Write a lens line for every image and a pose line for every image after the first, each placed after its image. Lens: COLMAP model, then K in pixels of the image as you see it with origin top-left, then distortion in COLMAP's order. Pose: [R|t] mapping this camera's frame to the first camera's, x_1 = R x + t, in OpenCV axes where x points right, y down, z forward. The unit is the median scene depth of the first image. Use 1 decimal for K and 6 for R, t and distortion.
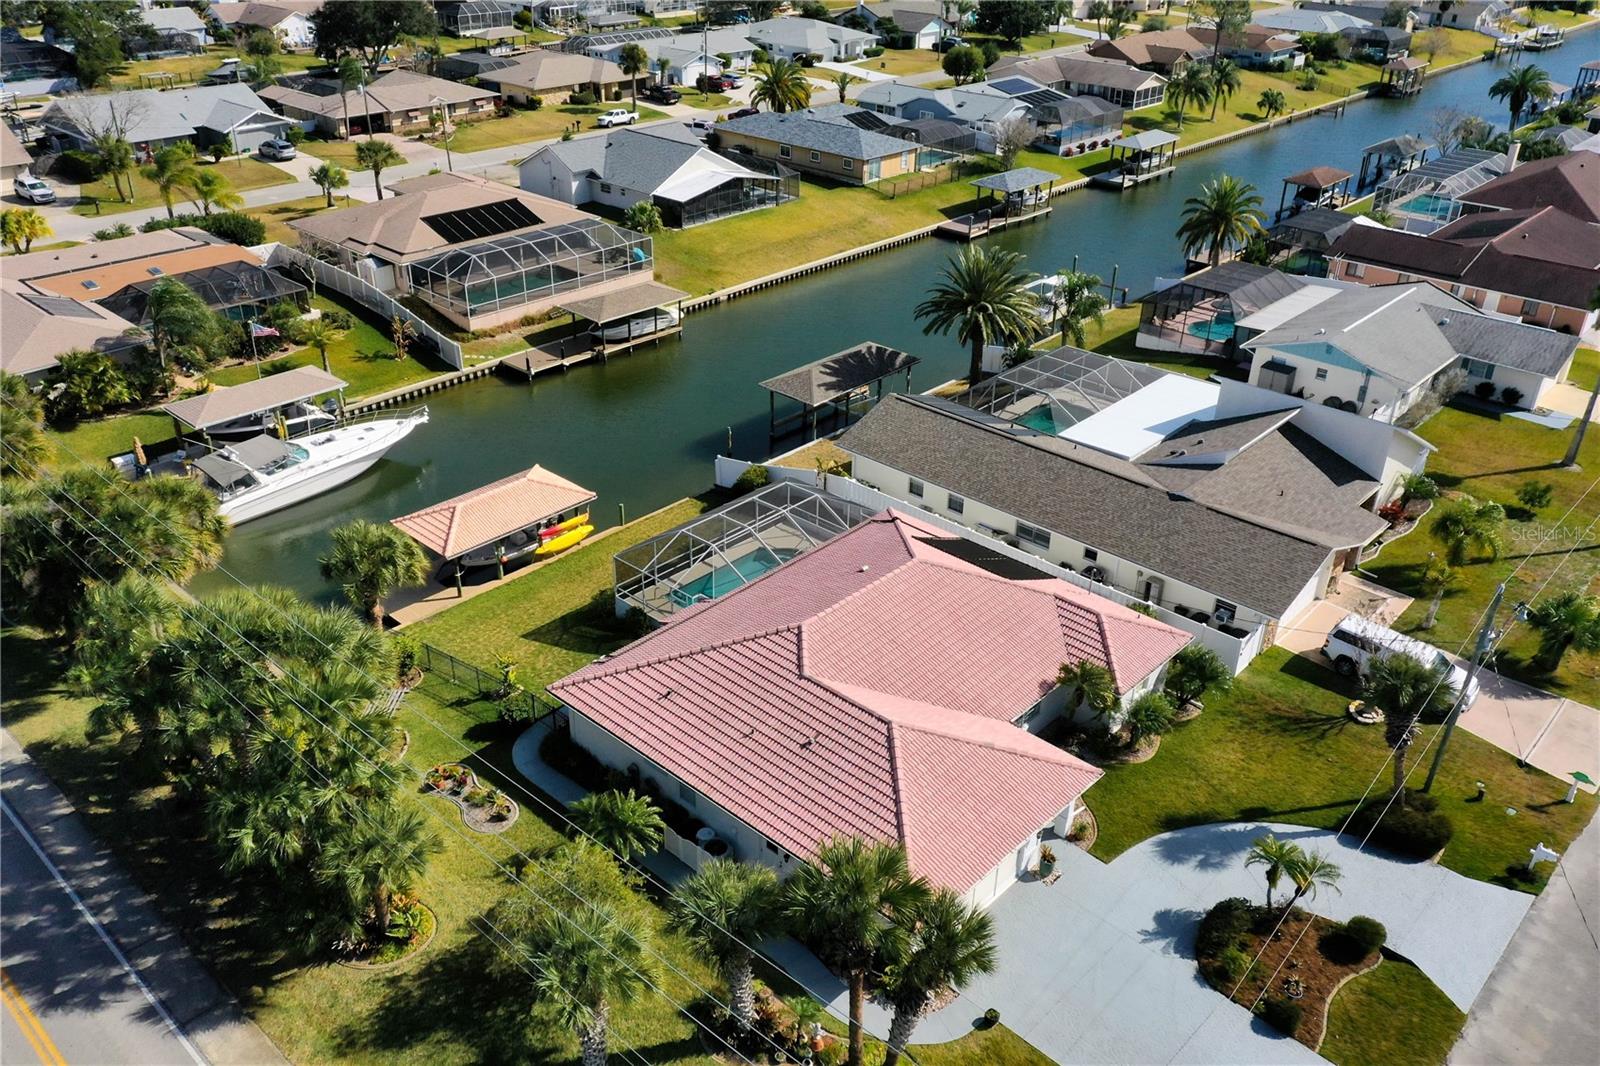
lens RADIAL K [[1268.1, 0, 785.2], [0, 1268.1, 534.6], [0, 0, 1]] dist [0.005089, 0.001145]
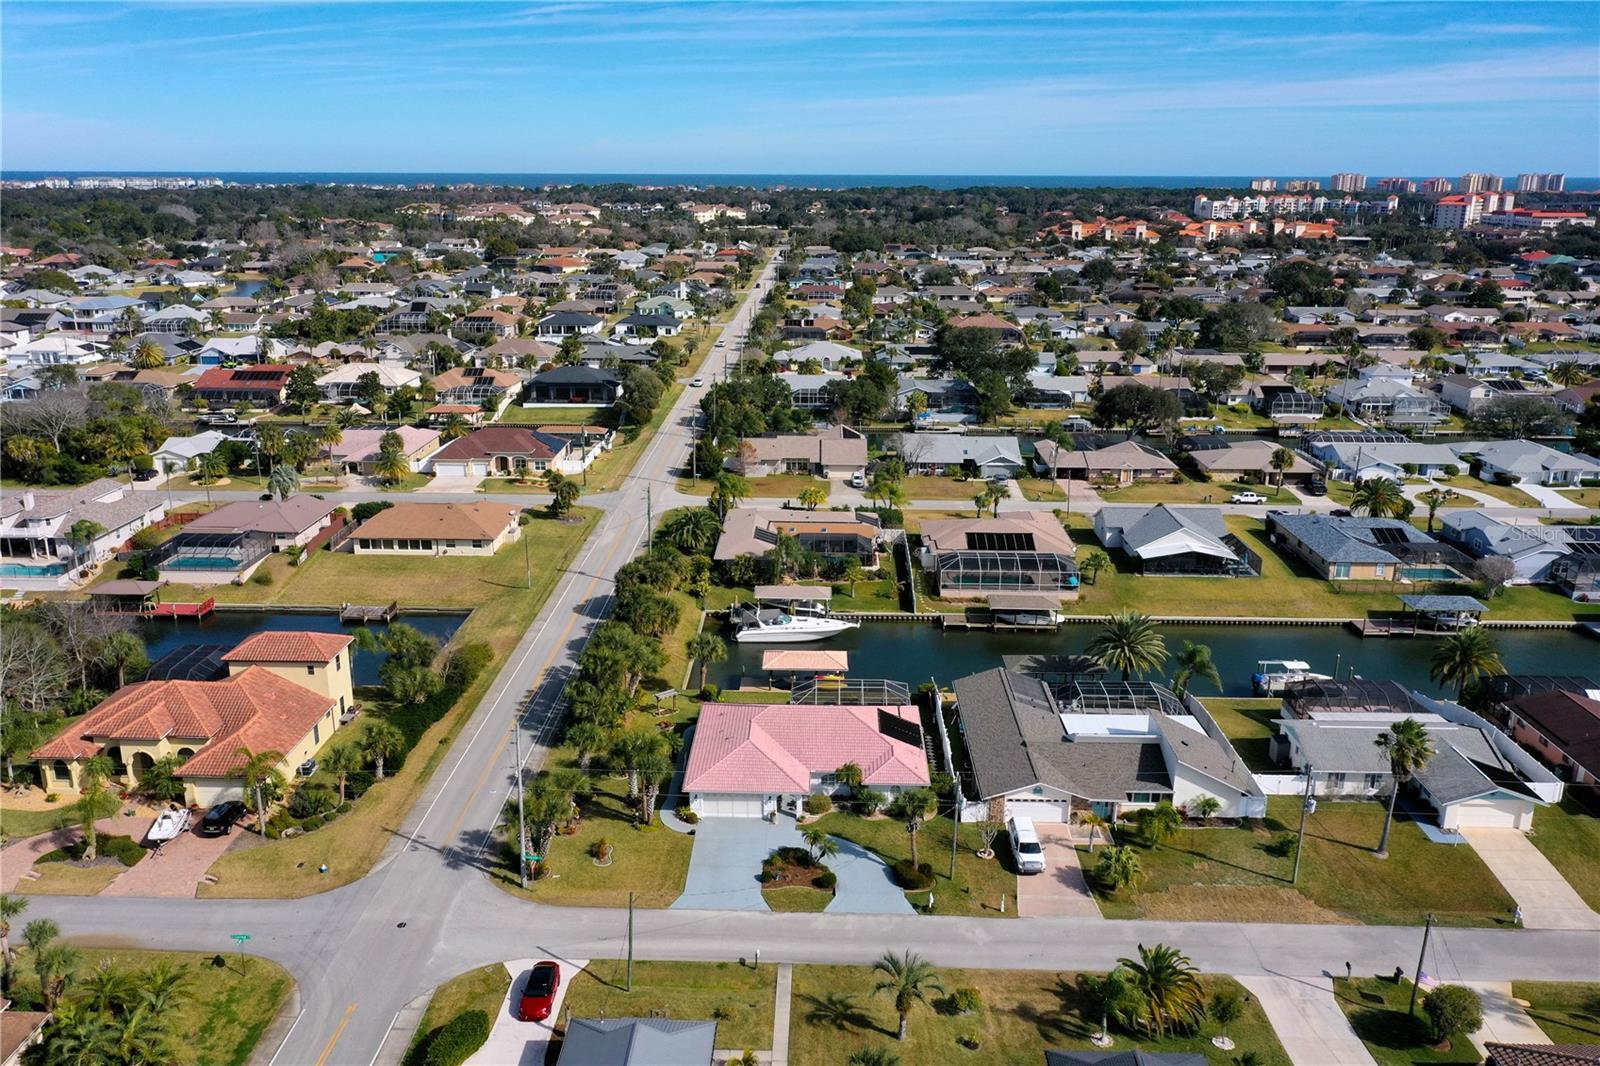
lens RADIAL K [[1263.4, 0, 790.0], [0, 1263.4, 534.0], [0, 0, 1]] dist [0.003792, 0.000891]
pose [[0.662295, 0.196565, -0.722999, 0.835589], [-0.357192, 0.931090, -0.074061, -0.034627], [0.658620, 0.307300, 0.686868, -0.359476]]
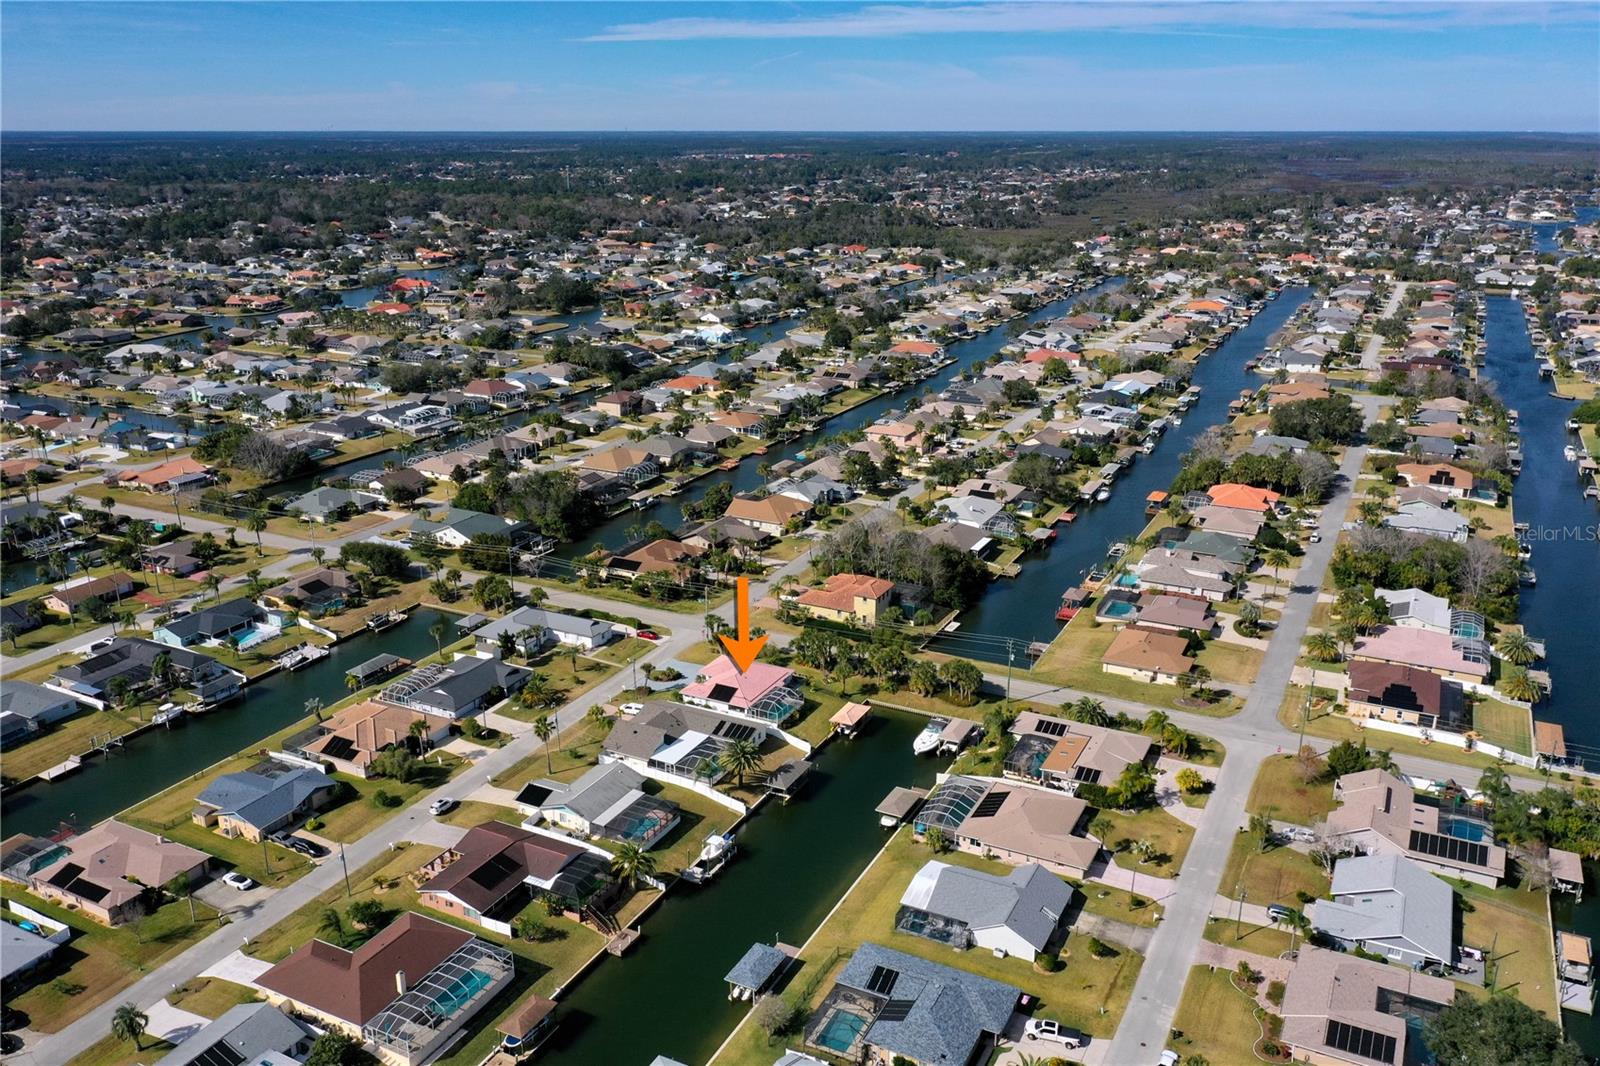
lens RADIAL K [[1263.4, 0, 790.0], [0, 1263.4, 534.0], [0, 0, 1]] dist [0.003792, 0.000891]
pose [[-0.960948, 0.071726, -0.267271, 0.632337], [-0.144553, 0.693474, 0.705832, -2.069091], [0.235972, 0.716902, -0.656025, 2.069704]]
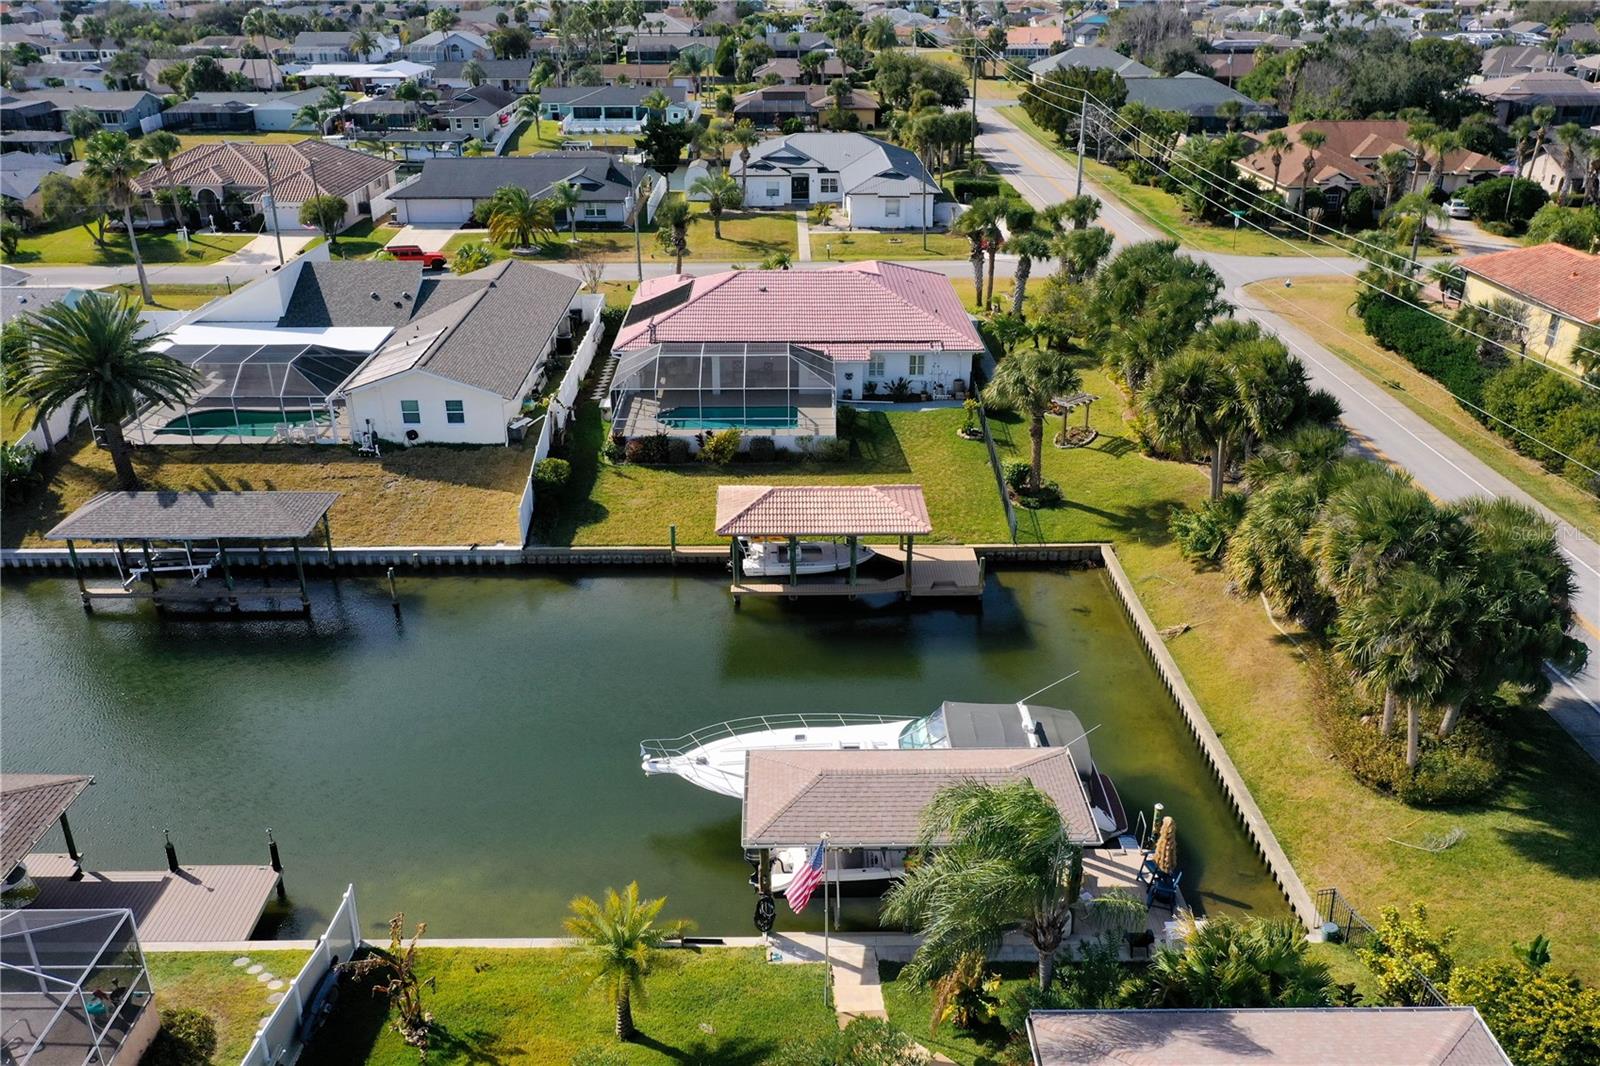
lens RADIAL K [[1263.4, 0, 790.0], [0, 1263.4, 534.0], [0, 0, 1]] dist [0.003792, 0.000891]
pose [[-0.690805, -0.312147, 0.652191, -0.518554], [0.342820, 0.652775, 0.675543, -0.397790], [-0.636603, 0.690253, -0.343930, 0.882976]]
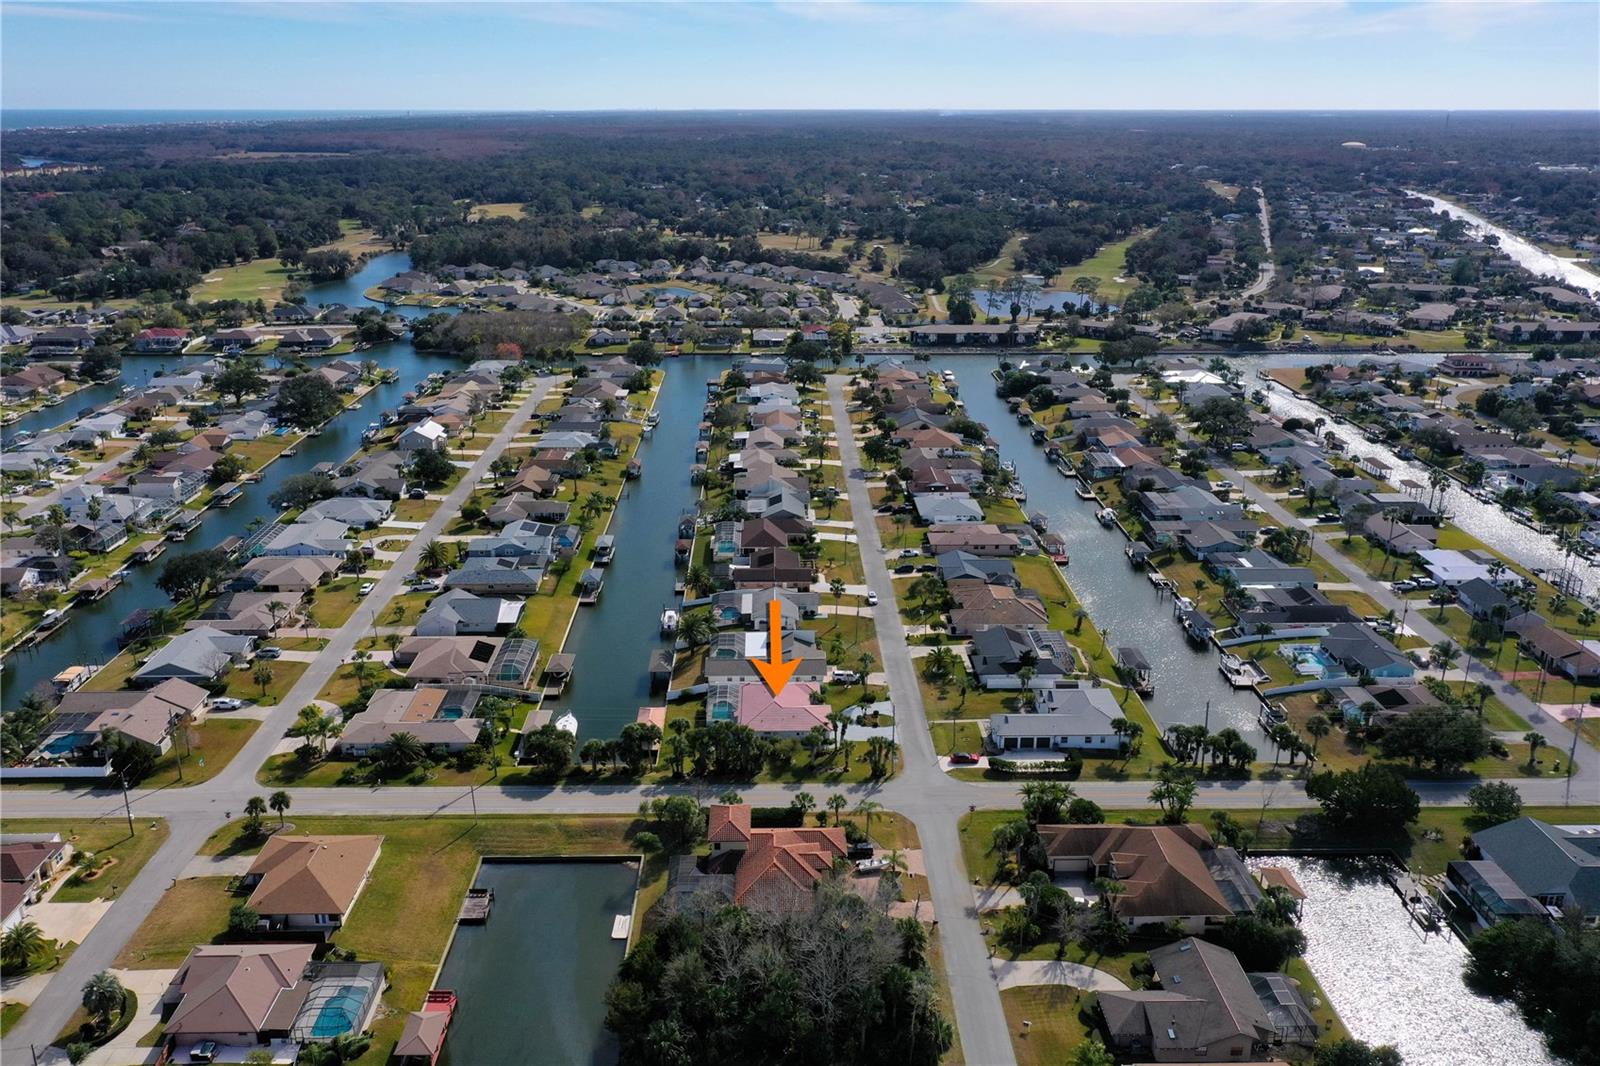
lens RADIAL K [[1267.5, 0, 790.8], [0, 1267.5, 573.9], [0, 0, 1]] dist [0.010033, -0.003469]
pose [[0.714923, -0.254203, 0.651357, -1.516971], [0.343906, 0.938939, -0.011032, -0.159594], [-0.608781, 0.231893, 0.758691, -1.468755]]
